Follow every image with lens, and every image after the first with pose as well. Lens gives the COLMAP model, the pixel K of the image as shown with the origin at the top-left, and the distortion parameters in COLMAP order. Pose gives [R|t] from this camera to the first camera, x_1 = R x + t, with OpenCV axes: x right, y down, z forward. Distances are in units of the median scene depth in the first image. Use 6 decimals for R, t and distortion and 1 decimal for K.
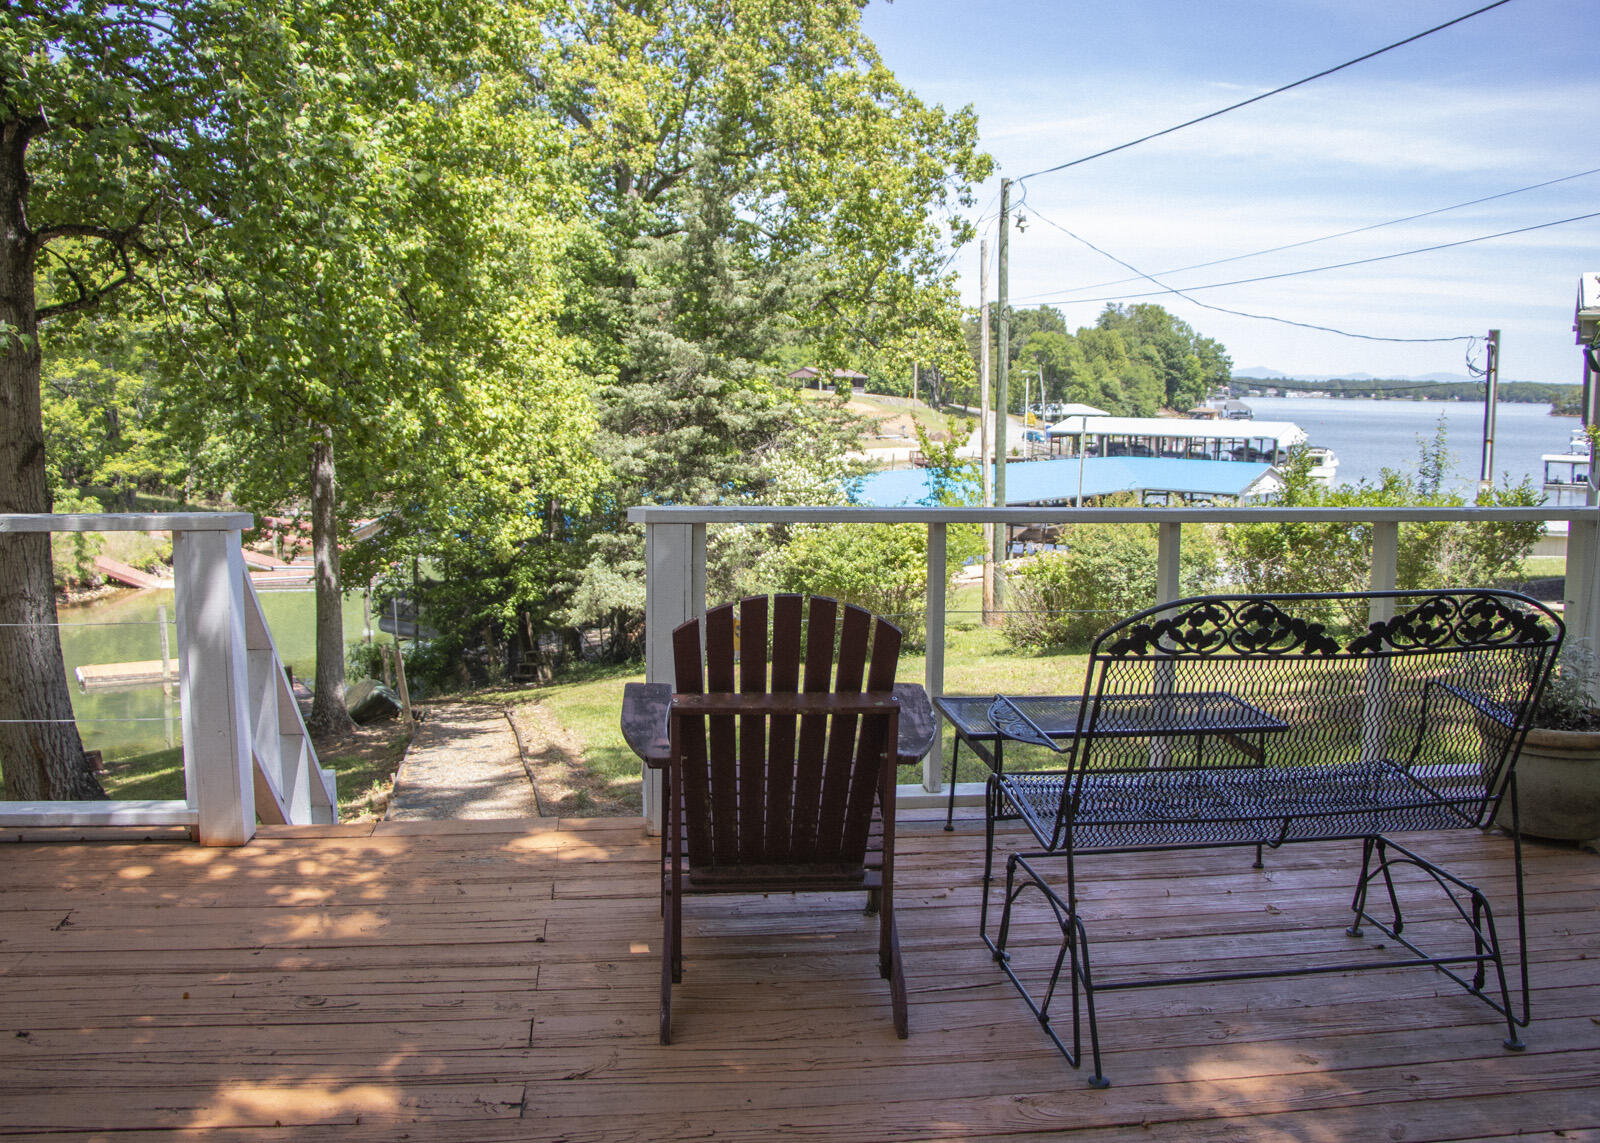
lens RADIAL K [[1448.8, 0, 800.0], [0, 1448.8, 571.5], [0, 0, 1]] dist [-0.123220, 0.007430]
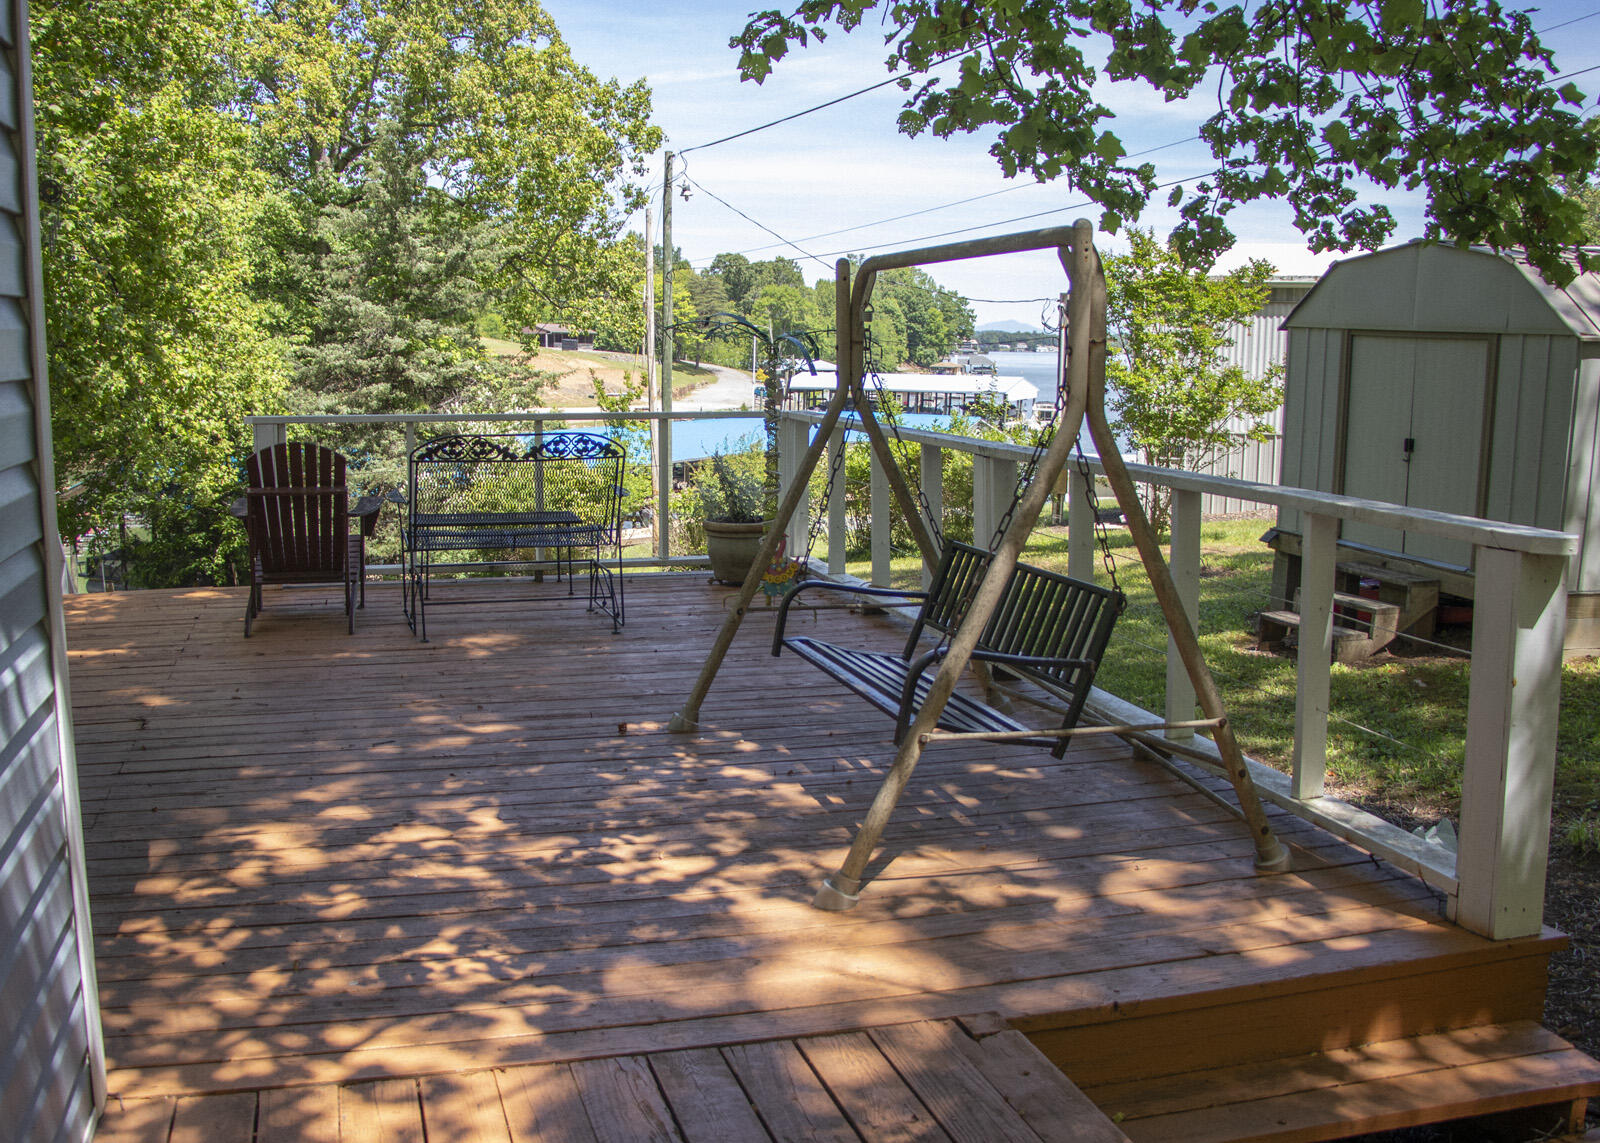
lens RADIAL K [[1526.2, 0, 764.6], [0, 1526.2, 632.0], [0, 0, 1]] dist [-0.150475, 0.086485]
pose [[0.989155, -0.027875, 0.144204, 0.041164], [0.018919, 0.997827, 0.063108, 0.019536], [-0.145650, -0.059695, 0.987534, -0.163979]]
